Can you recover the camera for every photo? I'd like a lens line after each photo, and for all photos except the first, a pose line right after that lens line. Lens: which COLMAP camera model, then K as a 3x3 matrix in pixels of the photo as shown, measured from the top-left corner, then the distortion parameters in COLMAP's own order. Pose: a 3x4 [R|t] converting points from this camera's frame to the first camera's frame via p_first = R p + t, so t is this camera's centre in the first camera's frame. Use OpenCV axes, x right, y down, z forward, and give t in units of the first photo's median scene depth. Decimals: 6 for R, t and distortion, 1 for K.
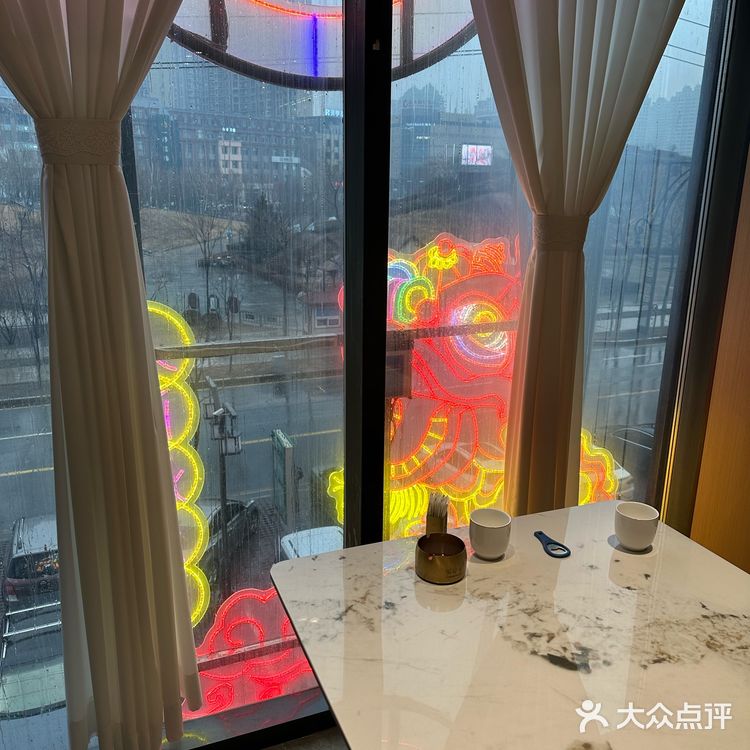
lens RADIAL K [[695.7, 0, 375.0], [0, 695.7, 375.0], [0, 0, 1]] dist [0.146034, -0.226518]
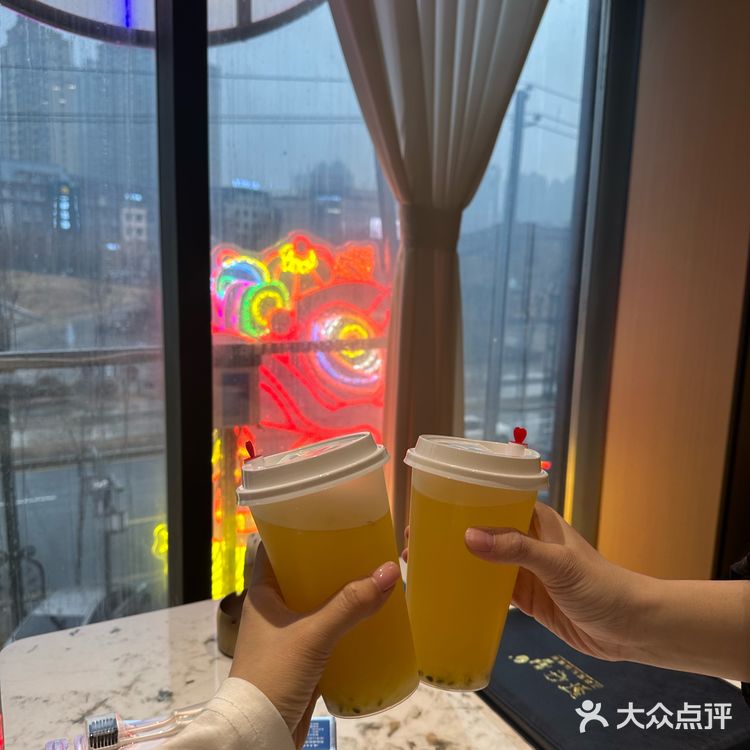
lens RADIAL K [[695.7, 0, 375.0], [0, 695.7, 375.0], [0, 0, 1]] dist [0.146034, -0.226518]
pose [[0.993144, -0.005242, 0.116782, 0.089643], [0.017641, 0.994274, -0.105396, 0.061677], [-0.115561, 0.106733, 0.987549, 0.172776]]
